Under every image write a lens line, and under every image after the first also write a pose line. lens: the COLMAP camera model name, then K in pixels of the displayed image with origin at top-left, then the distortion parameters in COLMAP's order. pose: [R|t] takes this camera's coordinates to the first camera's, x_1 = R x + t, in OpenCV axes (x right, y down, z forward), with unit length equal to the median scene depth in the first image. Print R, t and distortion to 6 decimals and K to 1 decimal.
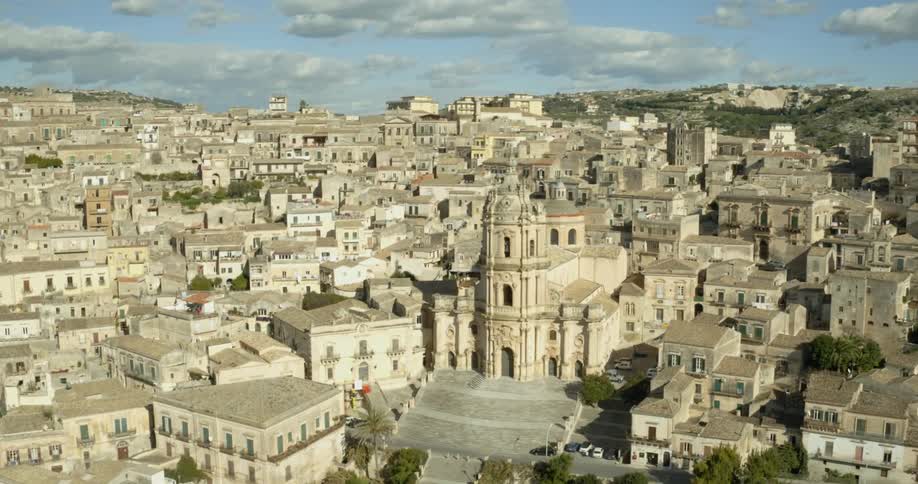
lens RADIAL K [[908.4, 0, 466.6], [0, 908.4, 251.1], [0, 0, 1]] dist [-0.214193, 0.091868]
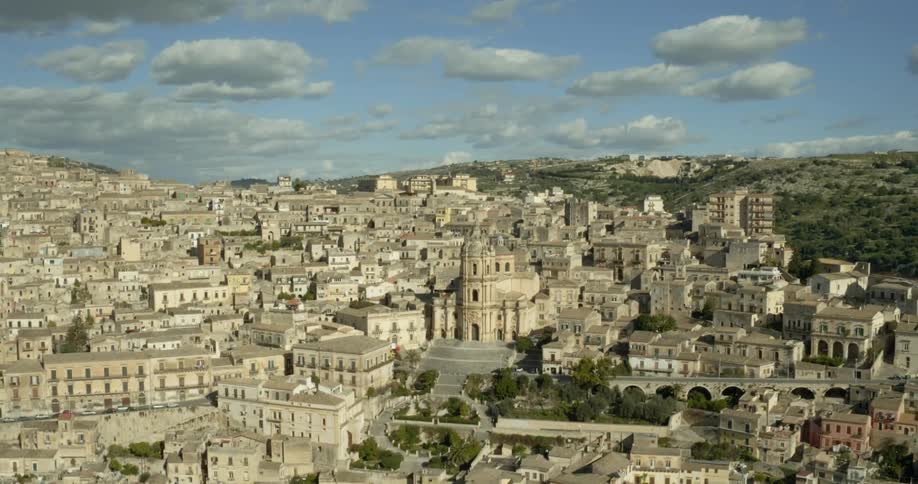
lens RADIAL K [[908.4, 0, 466.6], [0, 908.4, 251.1], [0, 0, 1]] dist [-0.214193, 0.091868]
pose [[0.995632, -0.003132, 0.093307, -0.115918], [0.009733, 0.997473, -0.070372, 0.071101], [-0.092851, 0.070973, 0.993147, -0.677437]]
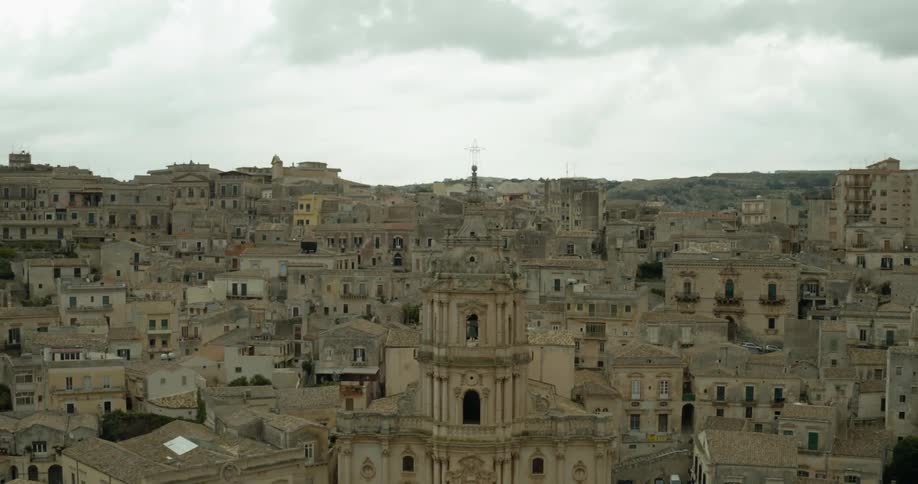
lens RADIAL K [[908.4, 0, 466.6], [0, 908.4, 251.1], [0, 0, 1]] dist [-0.214193, 0.091868]
pose [[0.953542, 0.003125, 0.301243, -0.116871], [0.030279, 0.993889, -0.106154, 0.006156], [-0.299734, 0.110344, 0.947620, 0.321348]]
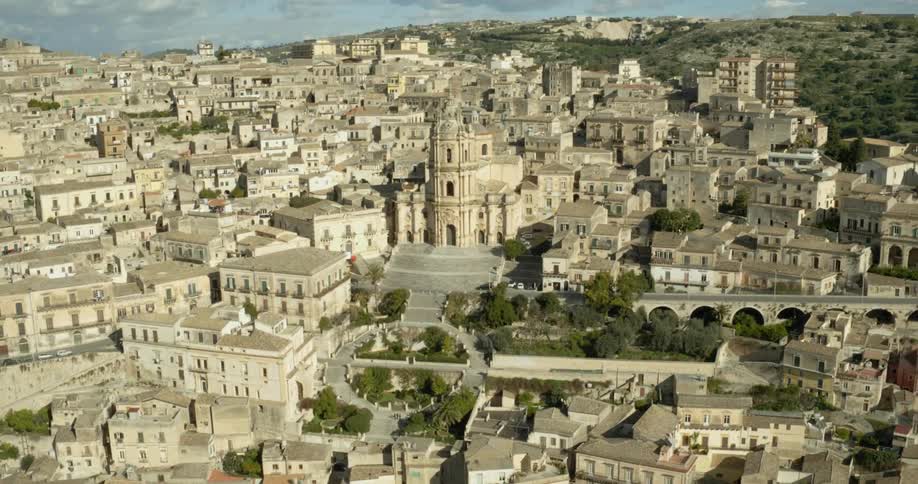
lens RADIAL K [[908.4, 0, 466.6], [0, 908.4, 251.1], [0, 0, 1]] dist [-0.214193, 0.091868]
pose [[0.985895, -0.043095, 0.161720, -0.135222], [0.030639, 0.996424, 0.078740, 0.027820], [-0.164535, -0.072674, 0.983690, -0.357539]]
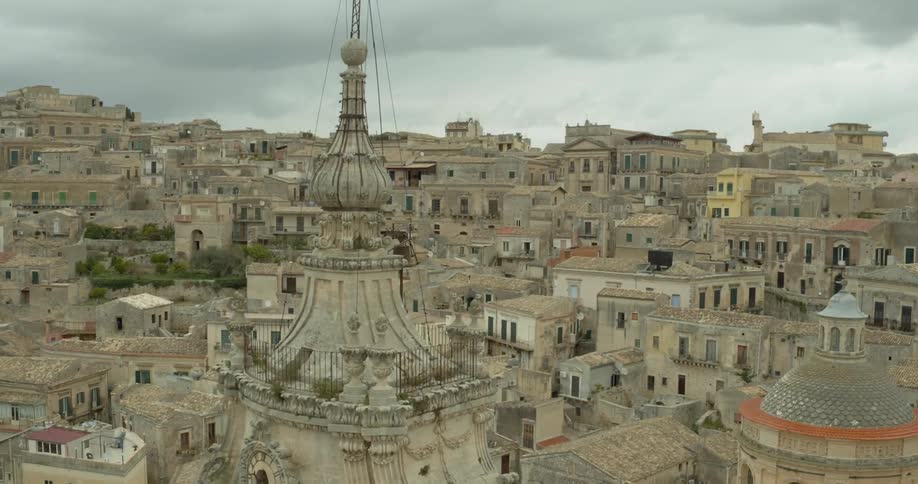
lens RADIAL K [[908.4, 0, 466.6], [0, 908.4, 251.1], [0, 0, 1]] dist [-0.214193, 0.091868]
pose [[0.924906, 0.036105, -0.378478, 0.093916], [-0.064719, 0.995903, -0.063154, -0.062997], [0.374647, 0.082907, 0.923453, 0.701368]]
